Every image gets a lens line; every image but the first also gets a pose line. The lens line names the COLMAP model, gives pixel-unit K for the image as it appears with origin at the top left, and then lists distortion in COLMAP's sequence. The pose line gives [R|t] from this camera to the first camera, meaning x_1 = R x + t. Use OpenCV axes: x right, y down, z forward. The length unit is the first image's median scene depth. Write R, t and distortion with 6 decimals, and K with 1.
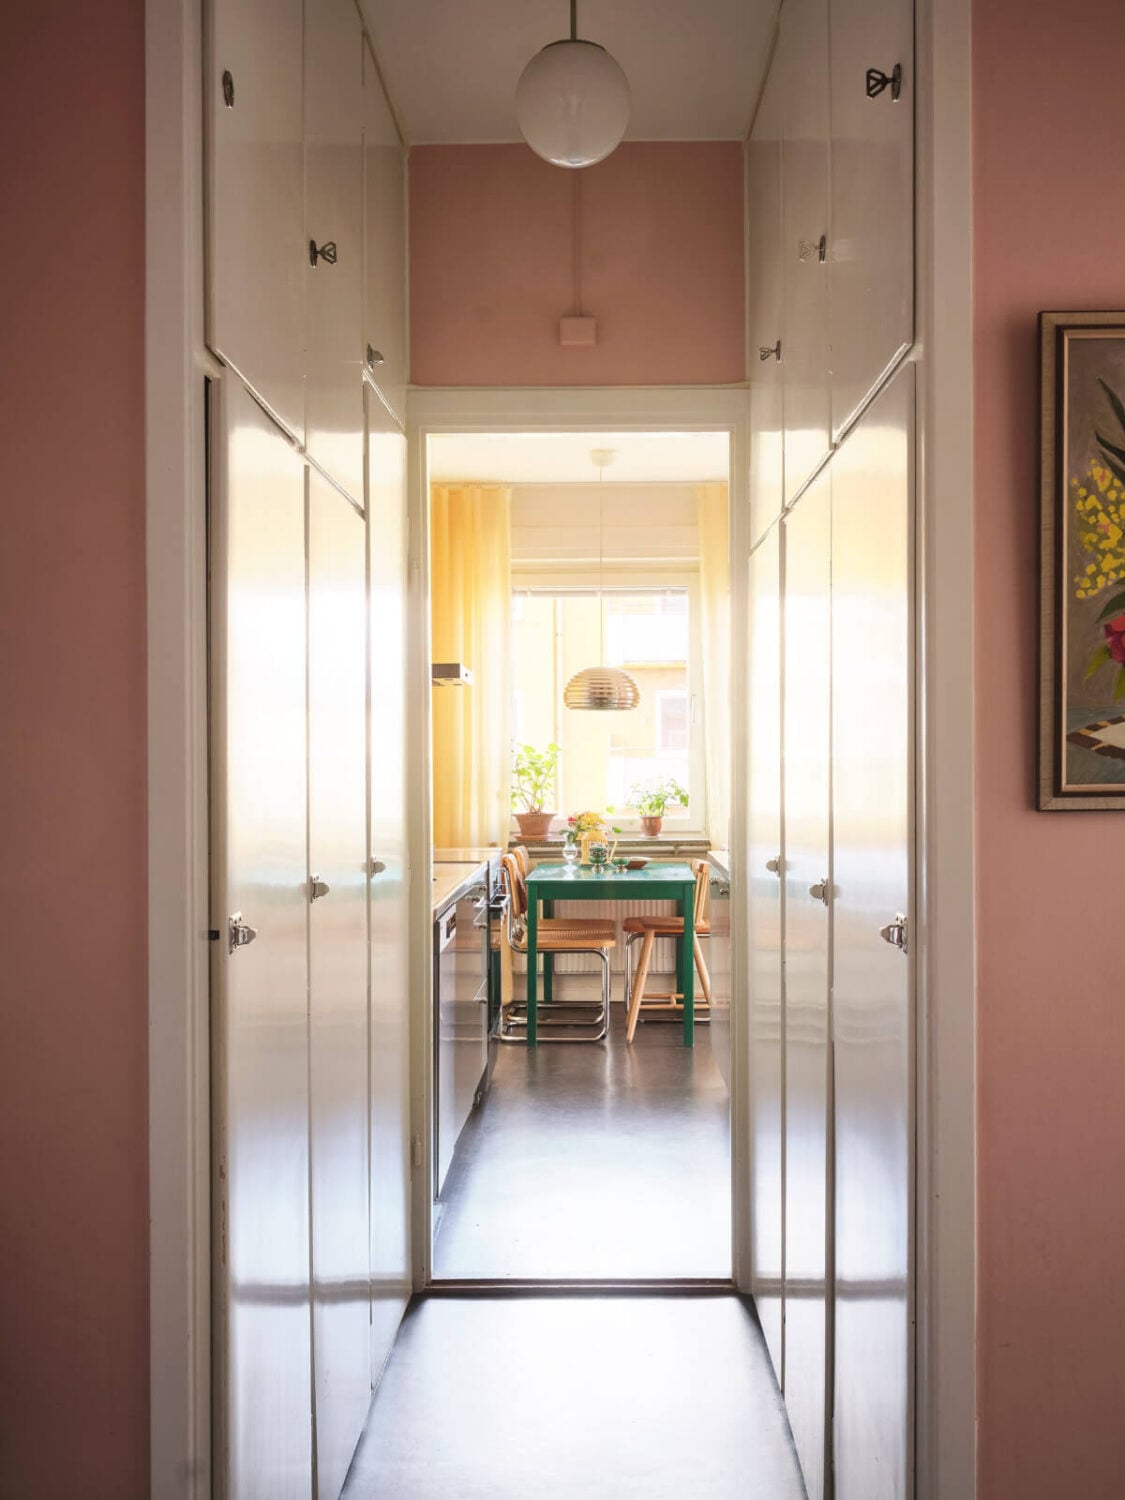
lens RADIAL K [[1369.9, 0, 565.8], [0, 1369.9, 780.2], [0, 0, 1]] dist [-0.002346, -0.001379]
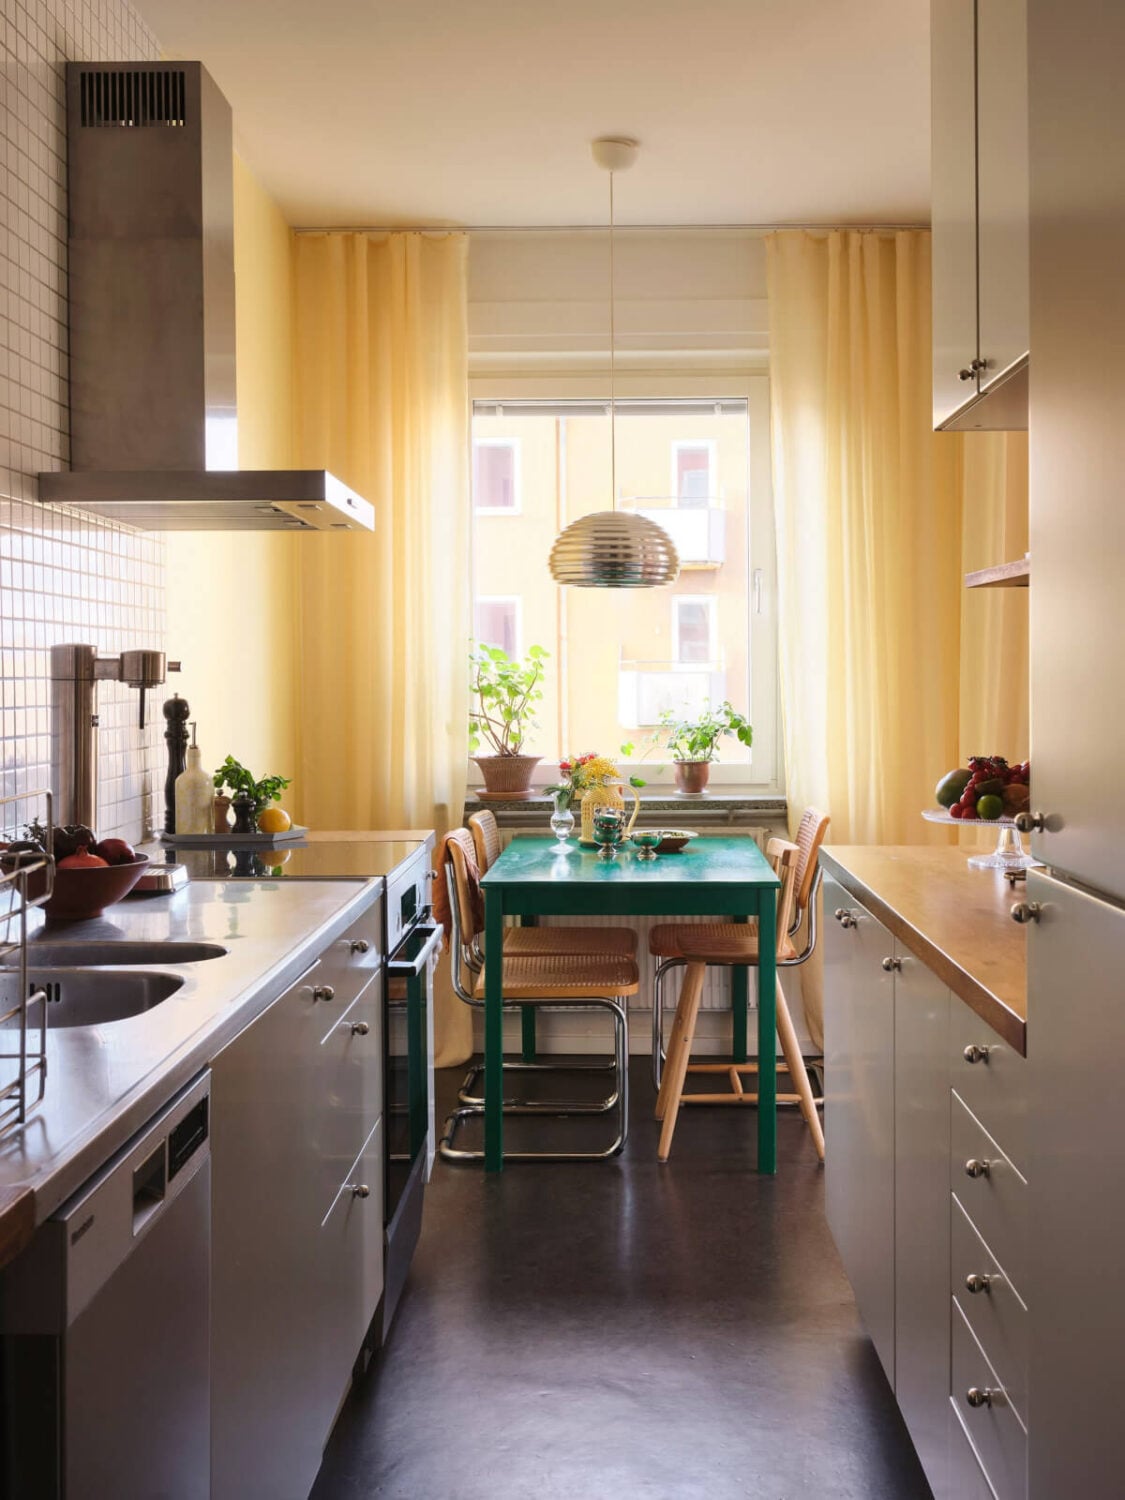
lens RADIAL K [[1544.2, 0, 562.5], [0, 1544.2, 750.0], [0, 0, 1]] dist [-0.005878, -0.010466]
pose [[0.999986, -0.001251, -0.005155, 0.006545], [0.001425, 0.999421, 0.033988, -0.002987], [0.005110, -0.033995, 0.999409, 0.298908]]
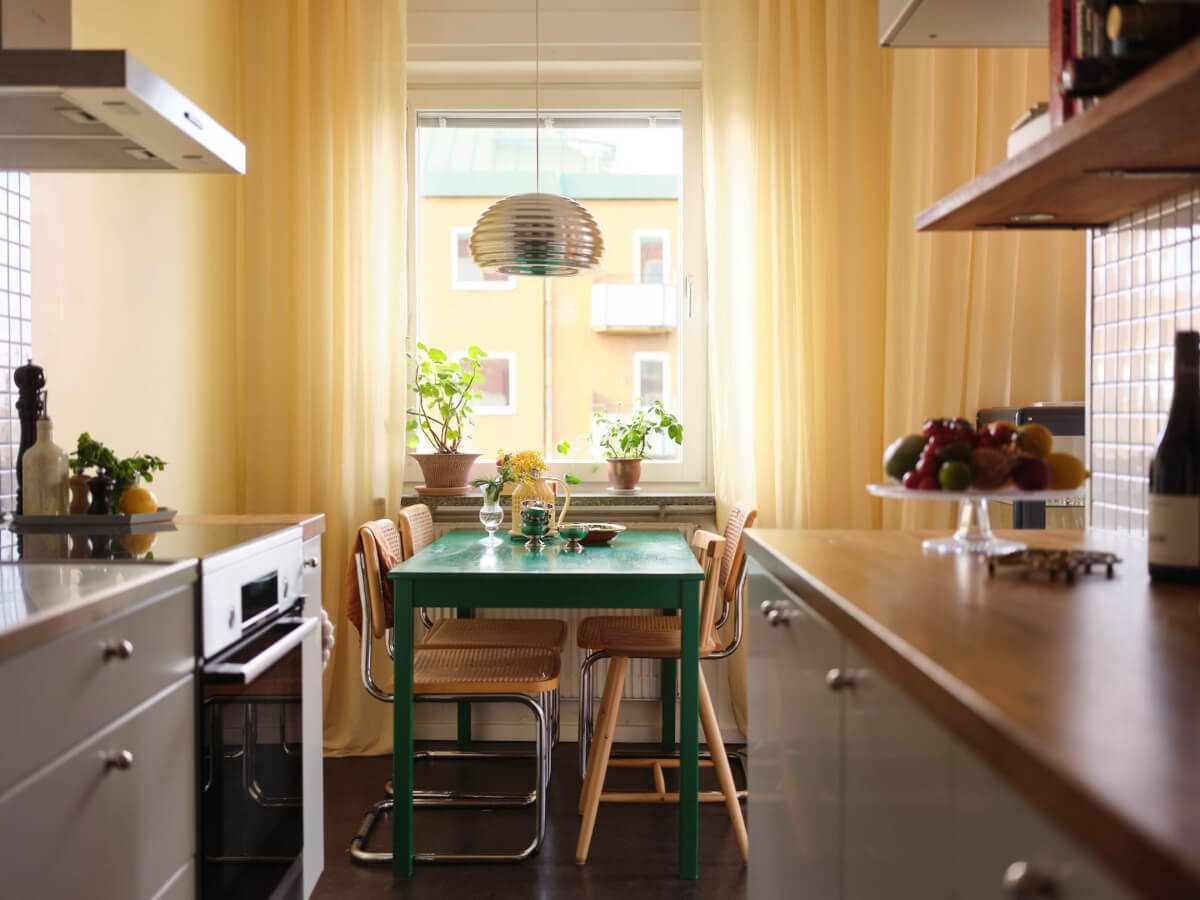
lens RADIAL K [[1221.9, 0, 576.0], [0, 1221.9, 508.8], [0, 0, 1]] dist [-0.000259, -0.190468]
pose [[0.999810, 0.003277, 0.019213, 0.029051], [-0.004438, 0.998145, 0.060712, 0.015386], [-0.018979, -0.060785, 0.997970, 0.432375]]
